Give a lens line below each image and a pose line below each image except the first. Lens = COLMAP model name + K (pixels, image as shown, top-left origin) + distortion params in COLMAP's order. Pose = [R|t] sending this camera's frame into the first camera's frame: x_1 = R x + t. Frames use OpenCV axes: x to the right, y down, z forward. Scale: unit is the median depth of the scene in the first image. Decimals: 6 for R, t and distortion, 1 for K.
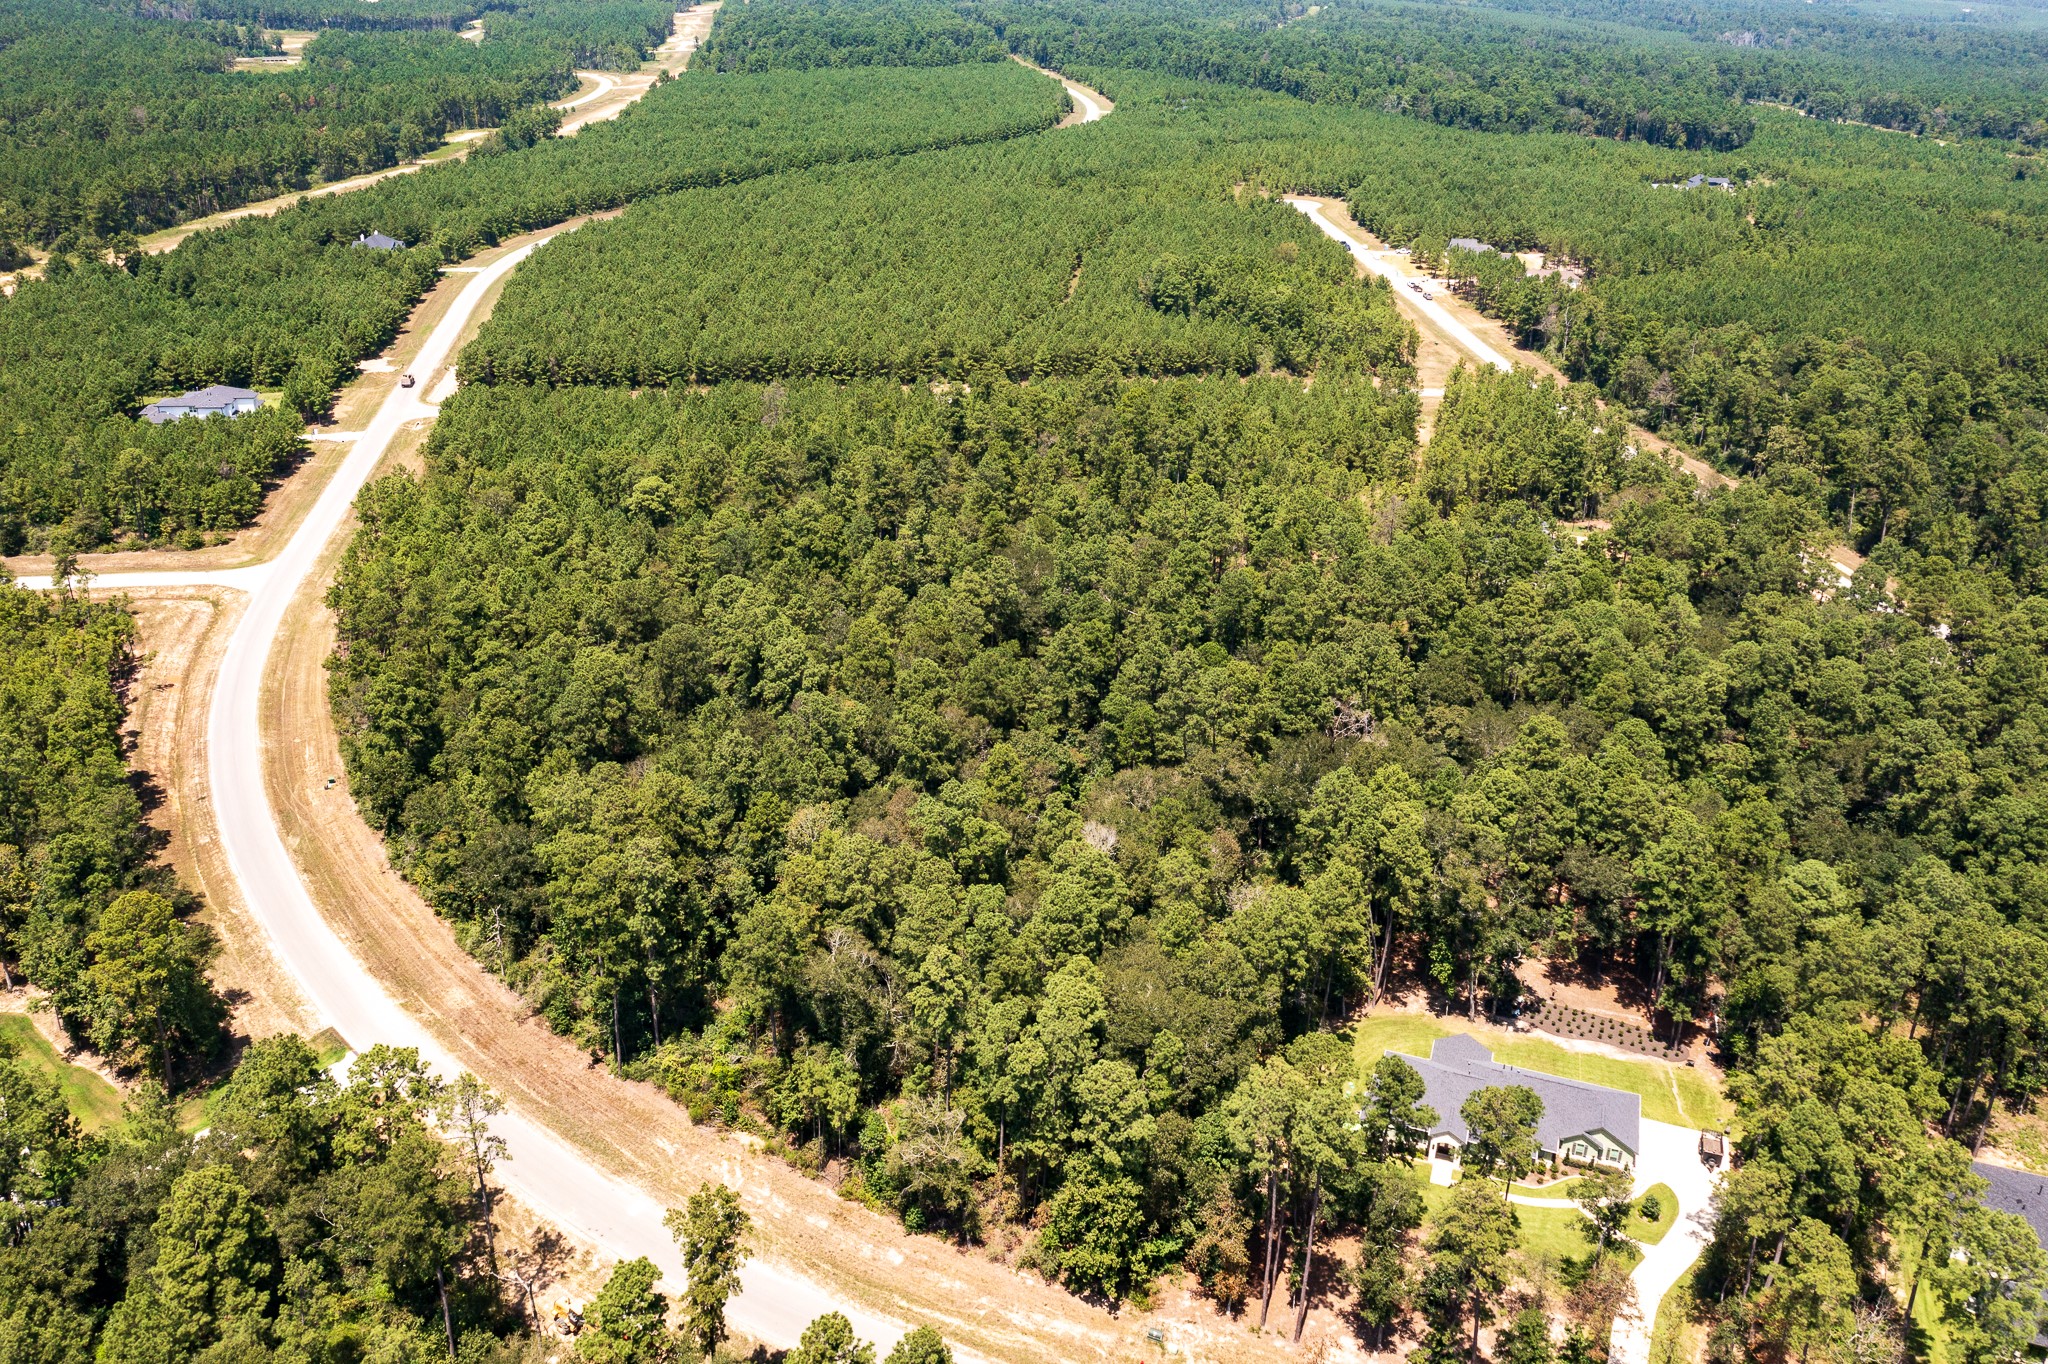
lens RADIAL K [[1626.1, 0, 1015.9], [0, 1626.1, 681.1], [0, 0, 1]] dist [-0.007133, -0.002765]
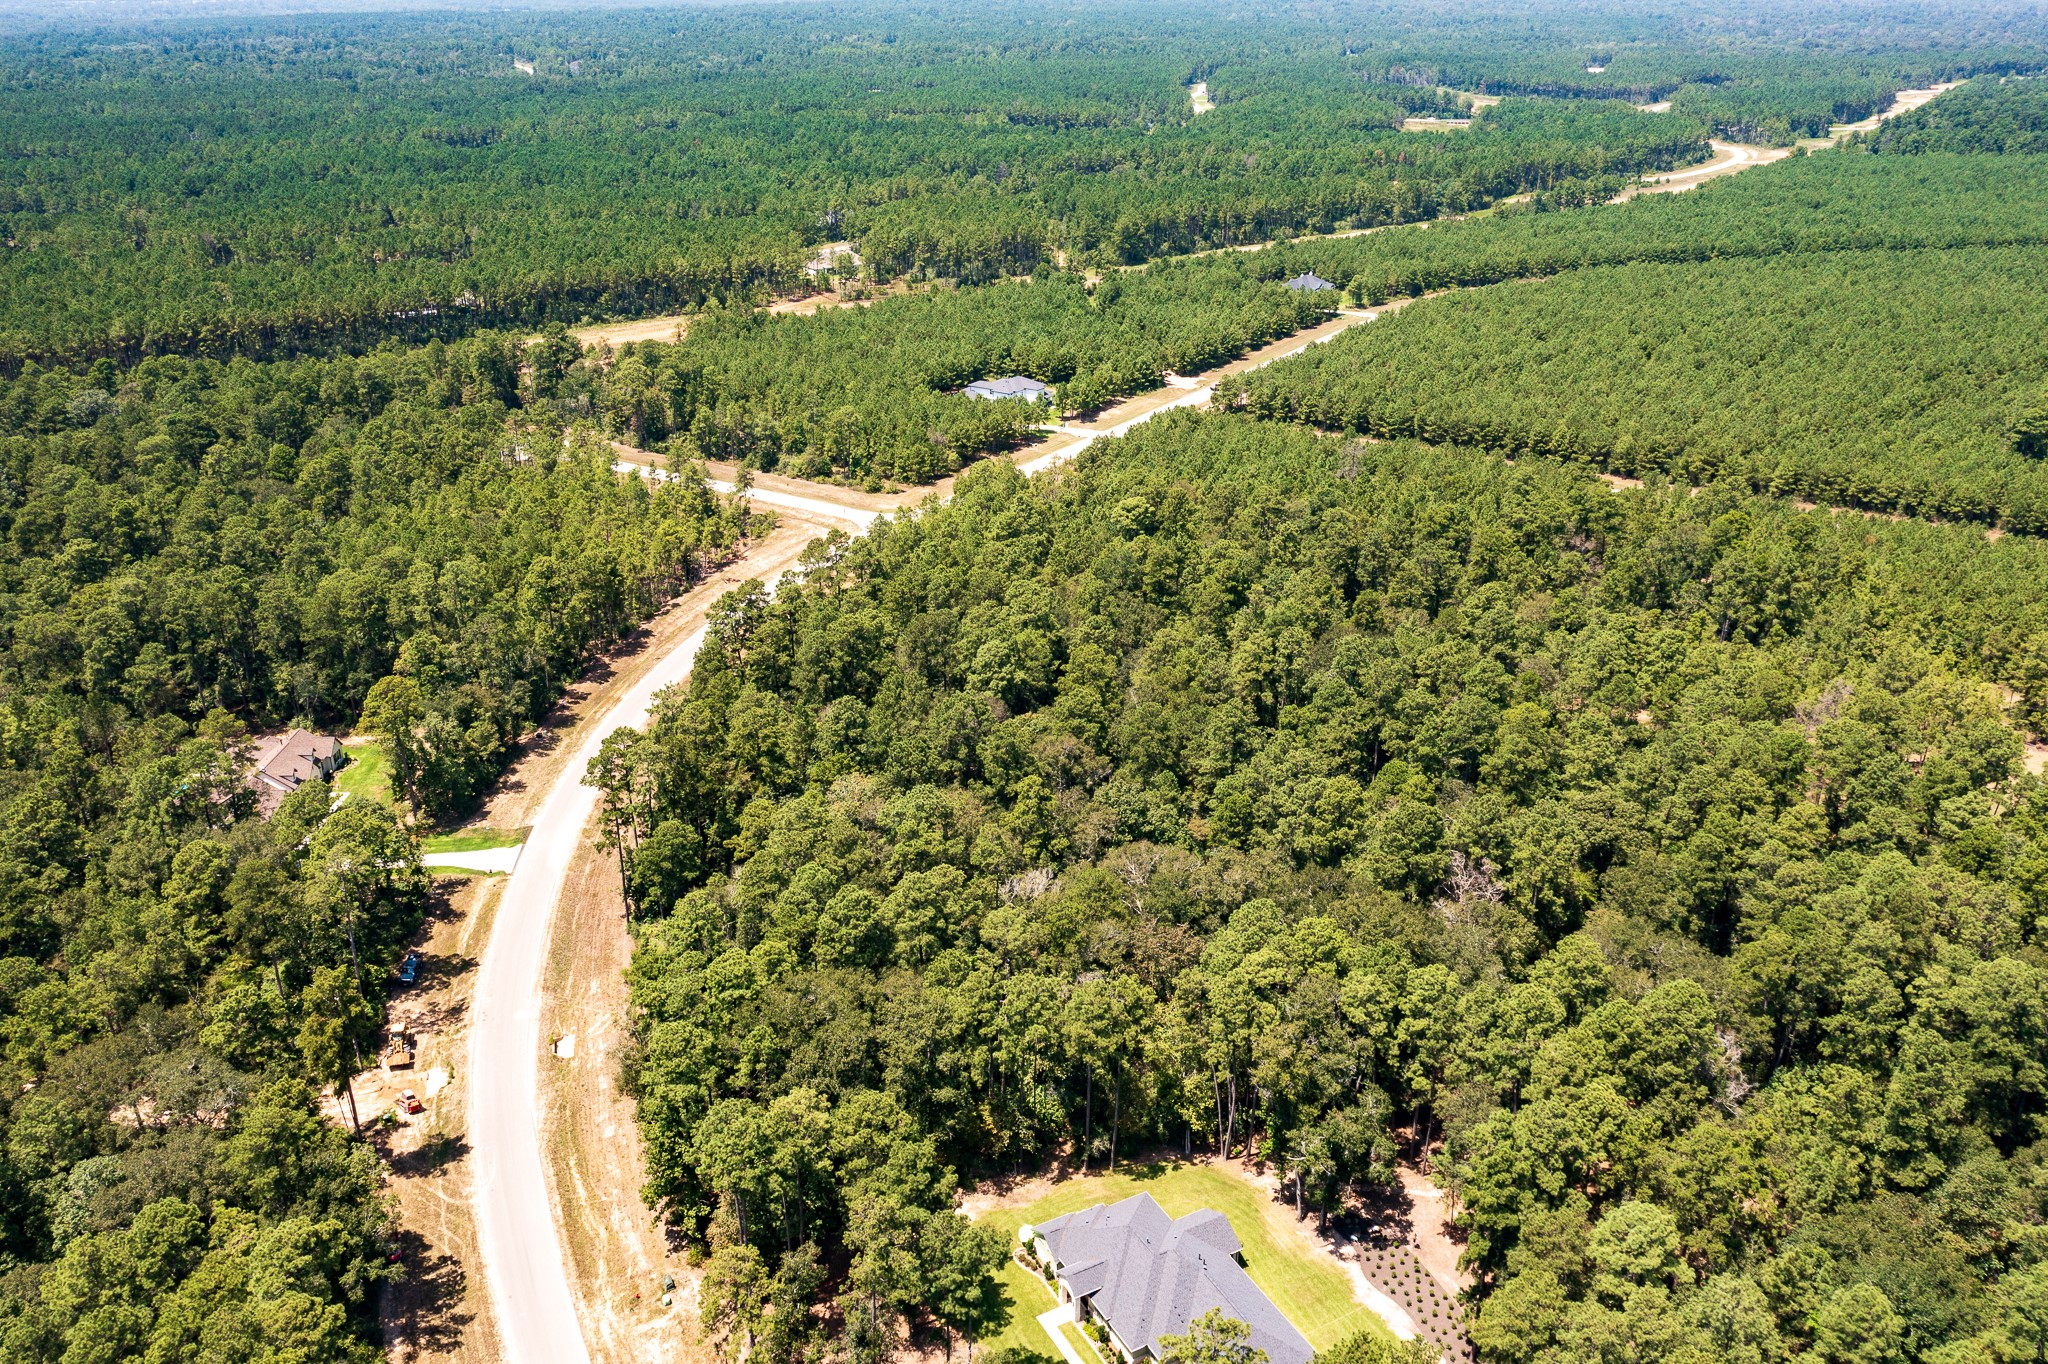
lens RADIAL K [[1626.1, 0, 1032.5], [0, 1626.1, 683.7], [0, 0, 1]] dist [-0.007133, -0.002765]
pose [[0.748834, 0.244913, -0.615846, 0.229472], [-0.267915, 0.961772, 0.056713, -0.026865], [0.606193, 0.122526, 0.785823, 0.074354]]
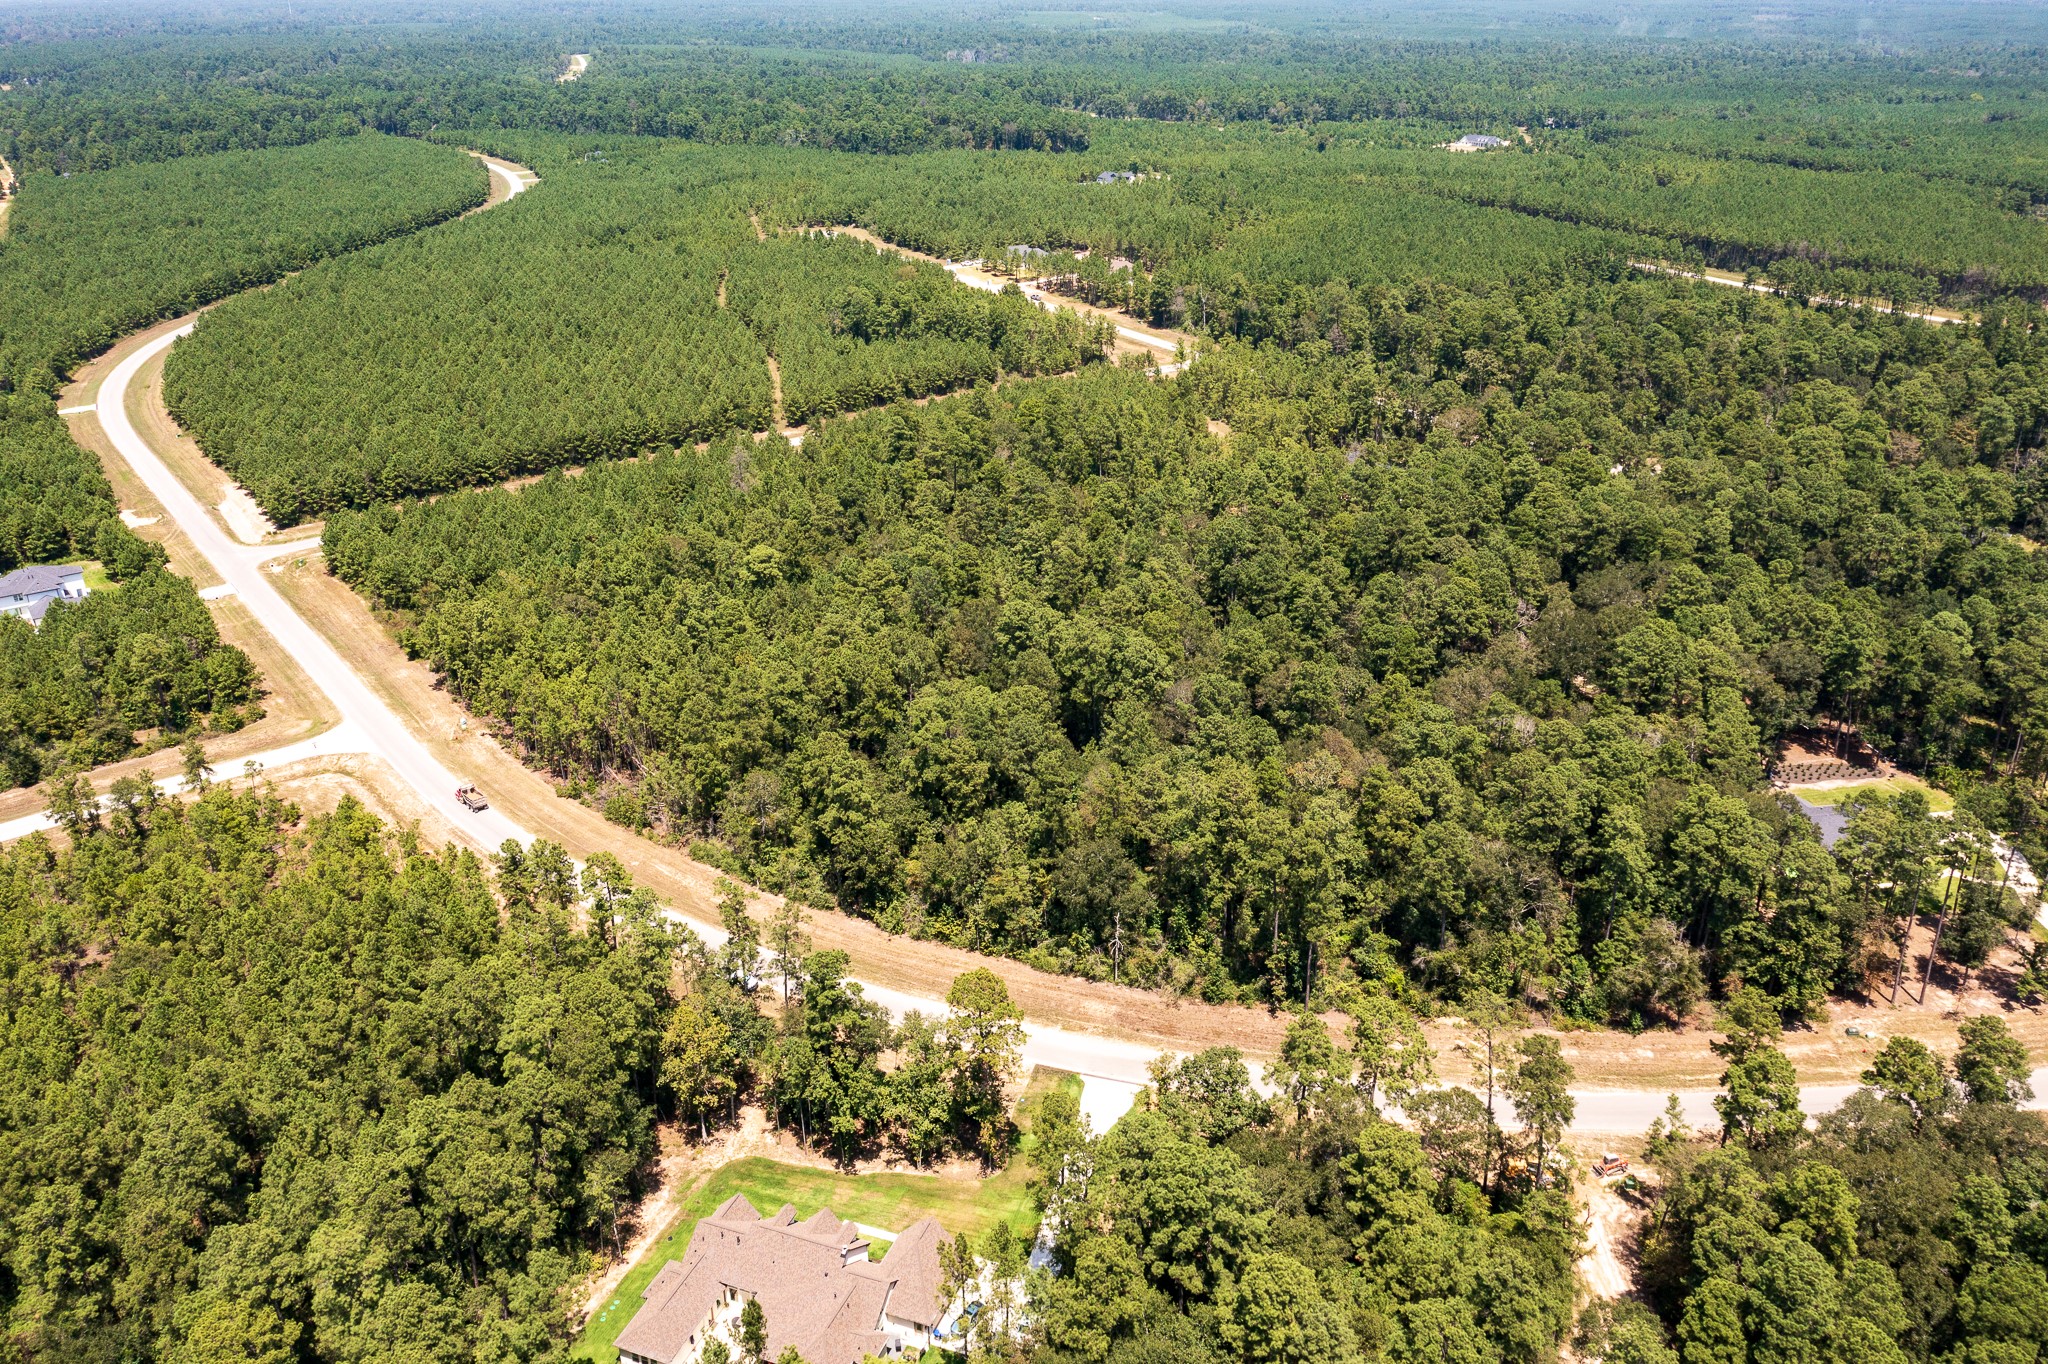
lens RADIAL K [[1626.1, 0, 1023.5], [0, 1626.1, 681.4], [0, 0, 1]] dist [-0.007133, -0.002765]
pose [[0.885579, -0.226192, 0.405694, -0.291523], [0.235367, 0.971507, 0.027880, -0.018762], [-0.400441, 0.070797, 0.913584, 0.017219]]
